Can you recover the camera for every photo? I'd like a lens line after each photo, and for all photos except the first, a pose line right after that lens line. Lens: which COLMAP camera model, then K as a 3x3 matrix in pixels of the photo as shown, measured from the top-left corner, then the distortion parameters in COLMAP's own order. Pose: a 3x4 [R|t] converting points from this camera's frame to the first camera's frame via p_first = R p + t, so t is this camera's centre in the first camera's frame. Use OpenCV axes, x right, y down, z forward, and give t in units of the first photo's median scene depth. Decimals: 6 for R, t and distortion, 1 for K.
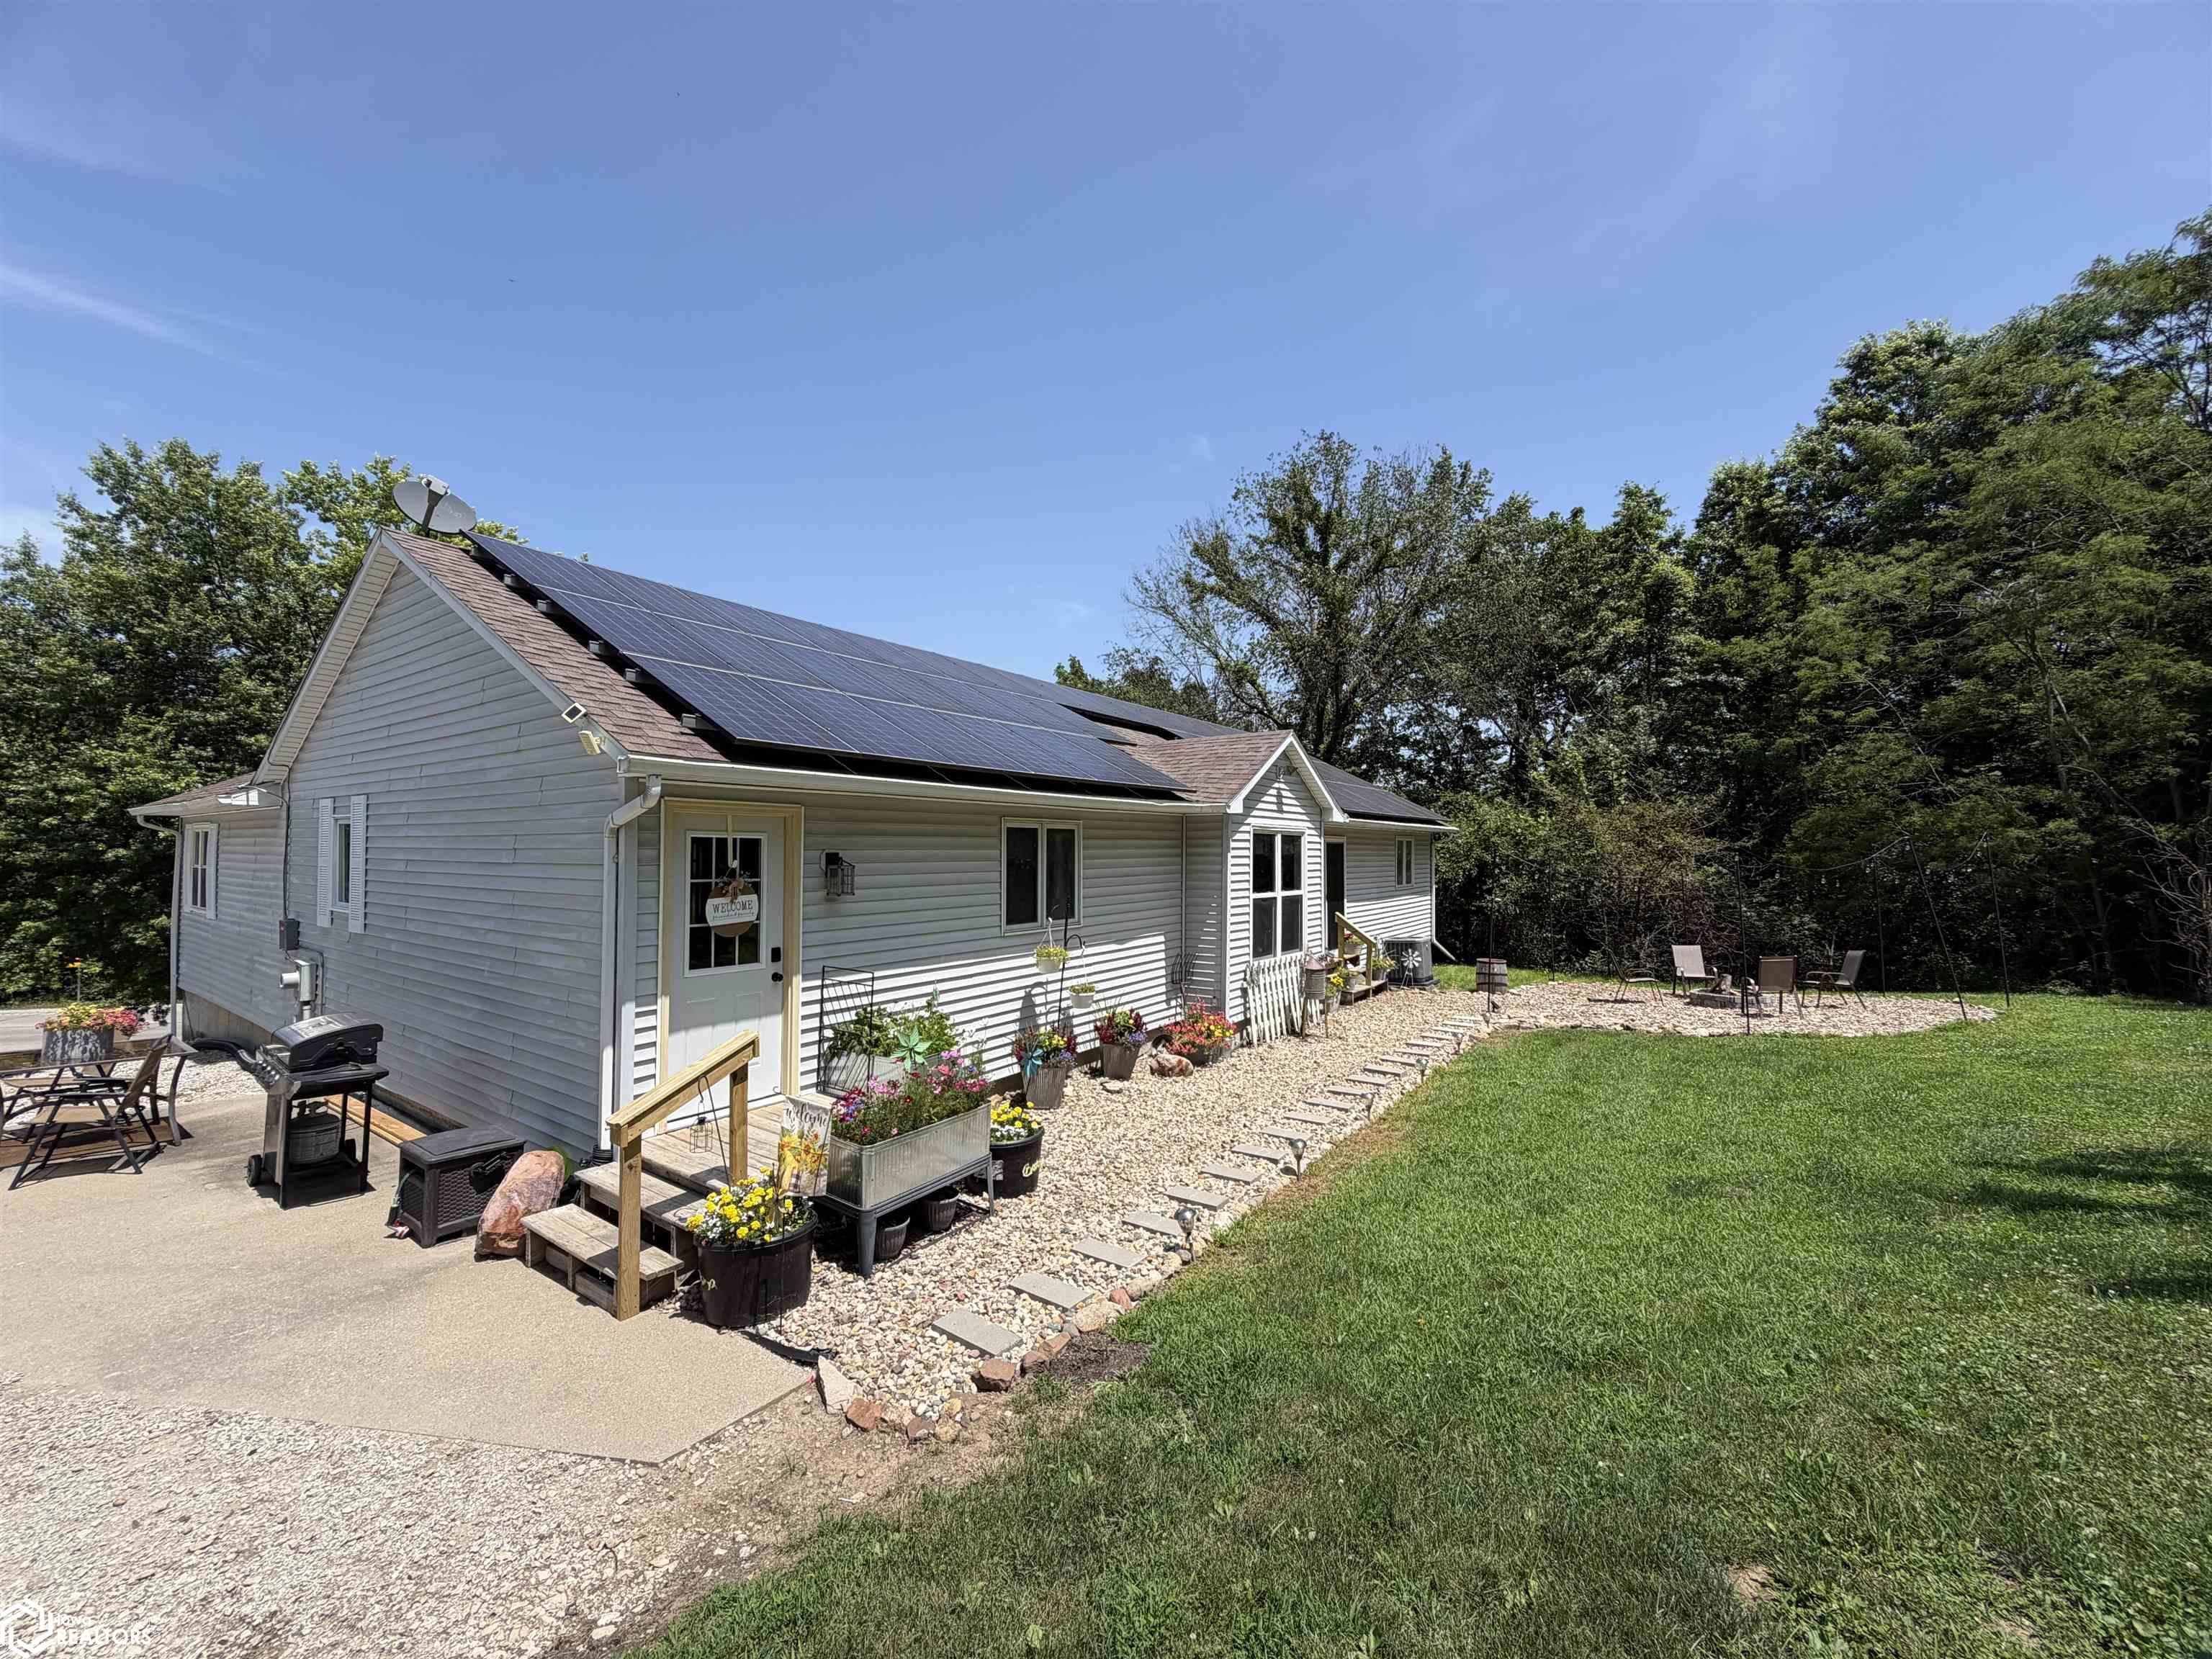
lens RADIAL K [[877.1, 0, 1105.1], [0, 877.1, 833.6], [0, 0, 1]] dist [-0.000392, -0.000098]
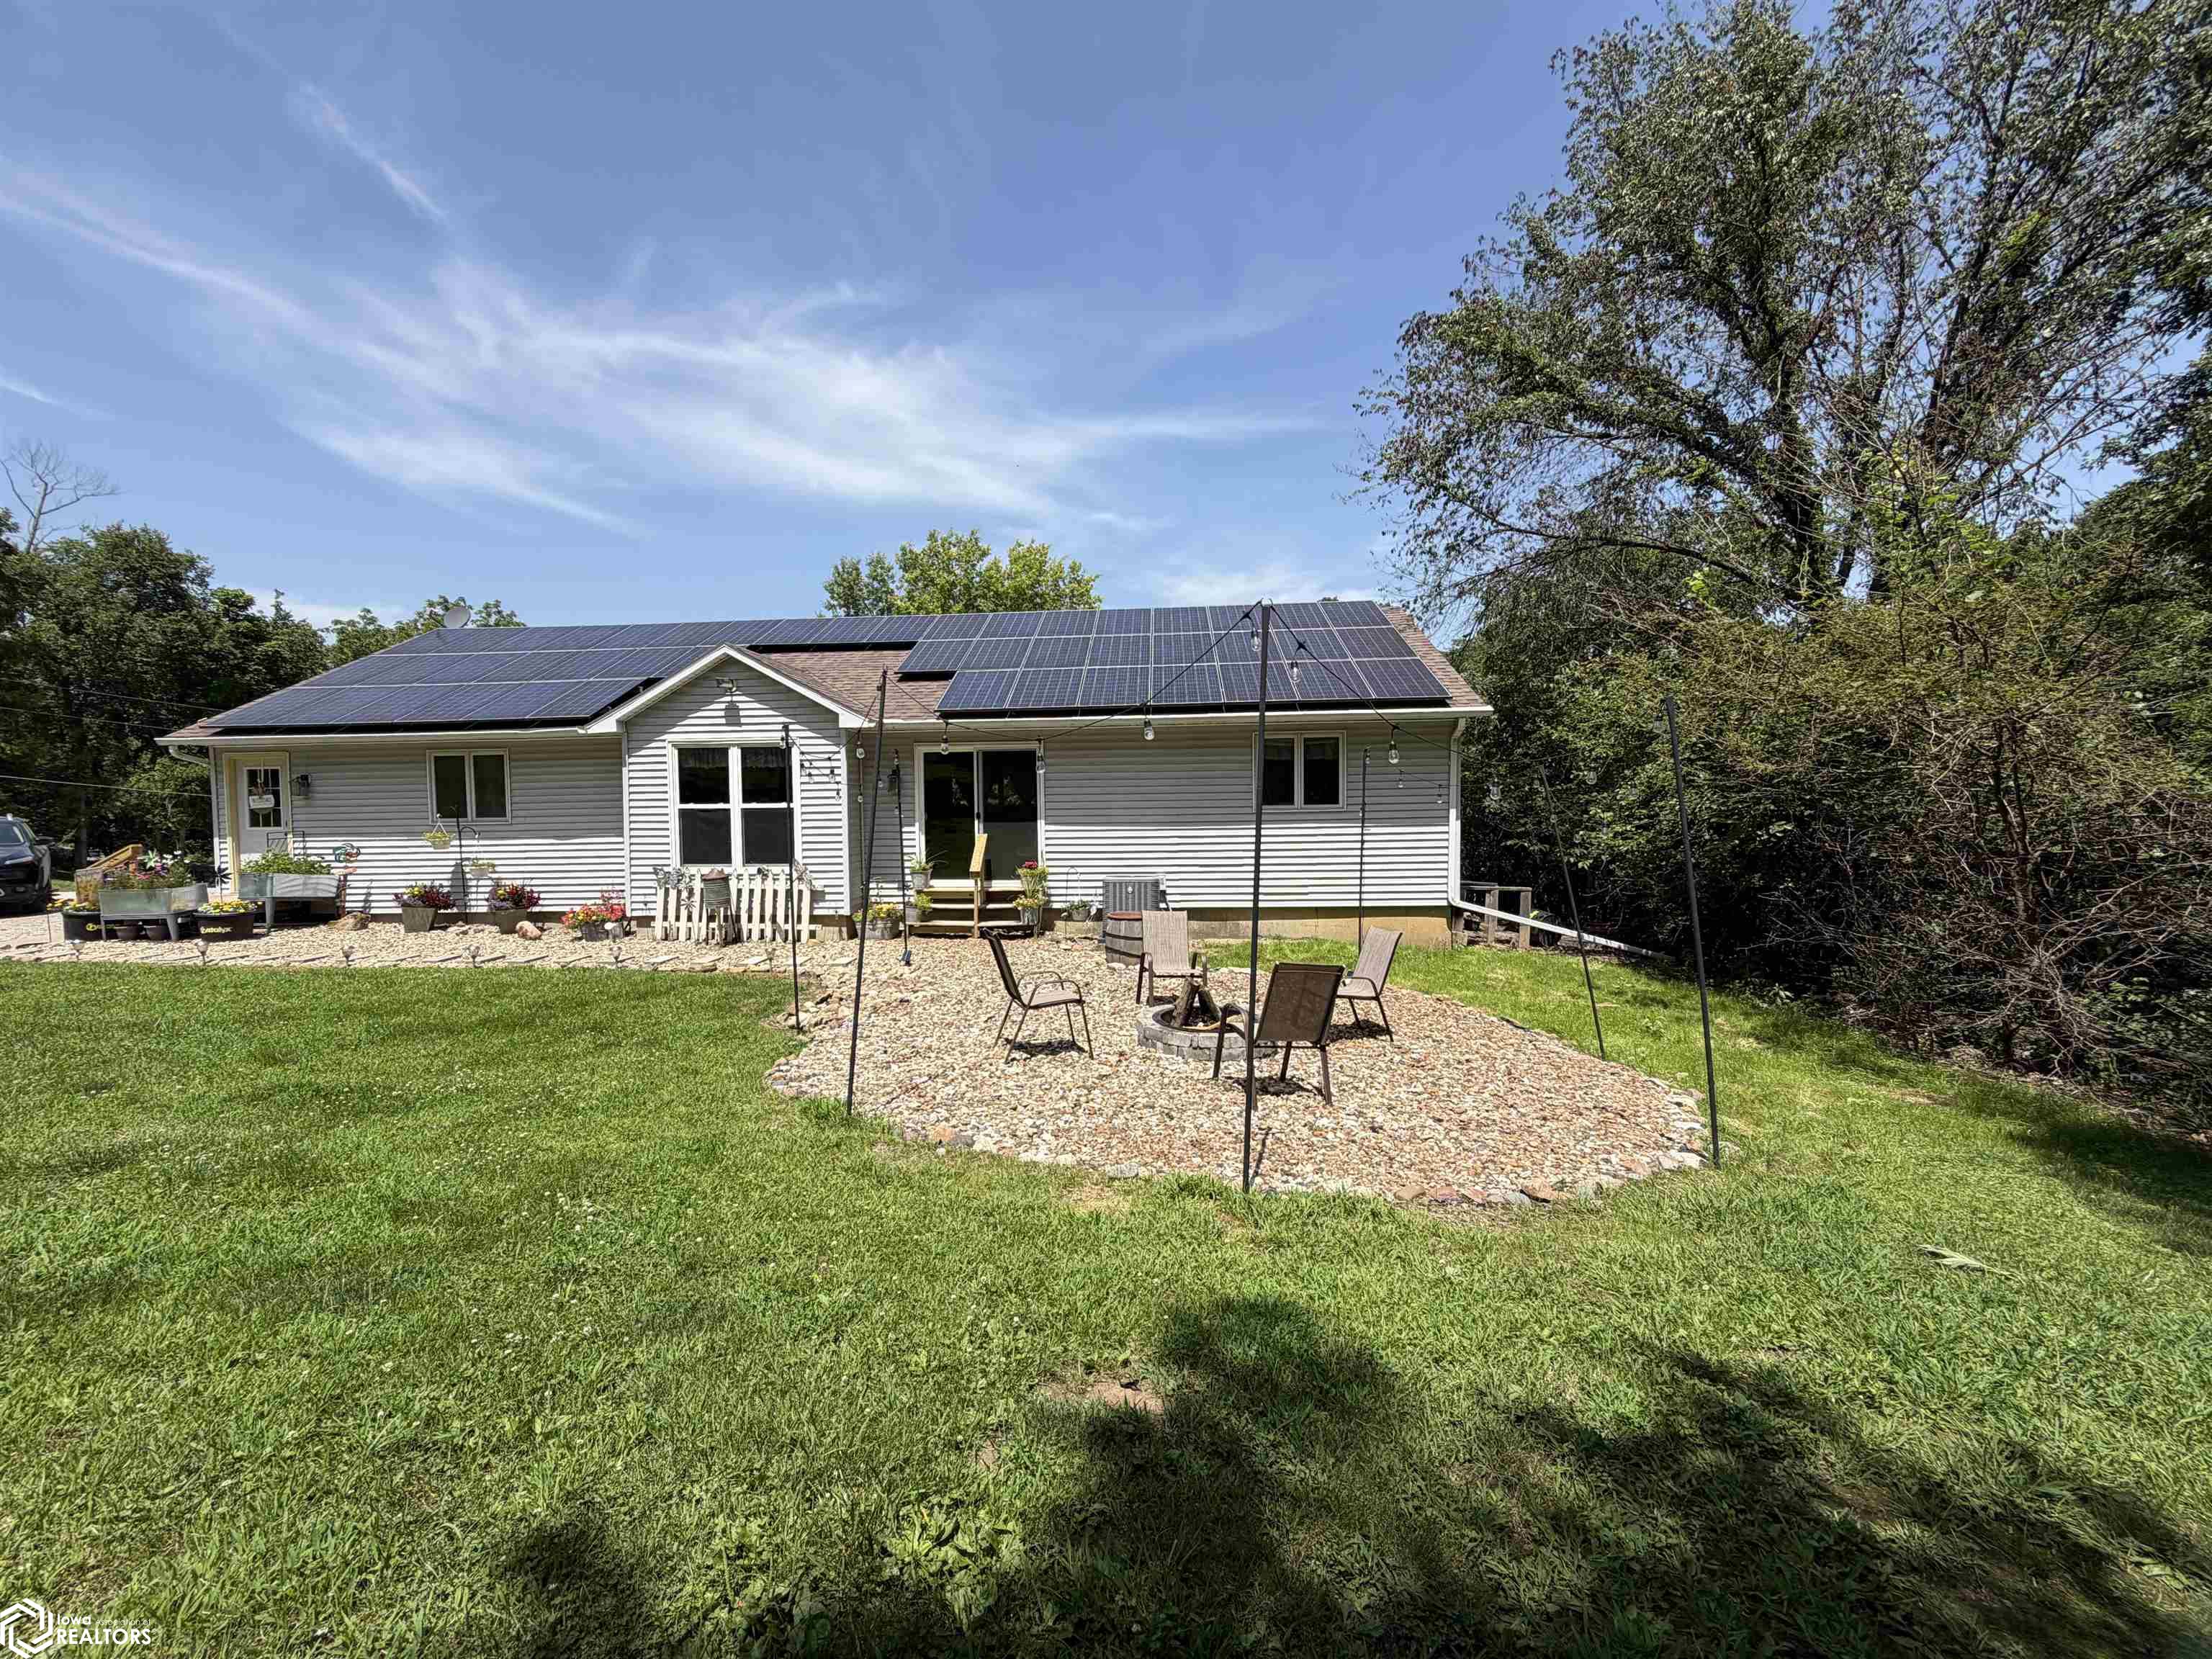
lens RADIAL K [[877.1, 0, 1106.7], [0, 877.1, 831.3], [0, 0, 1]] dist [-0.000392, -0.000098]
pose [[0.507464, 0.020333, -0.861433, 1.337512], [0.033576, 0.998496, 0.043348, 0.071285], [0.861019, -0.050921, 0.506018, 0.889294]]
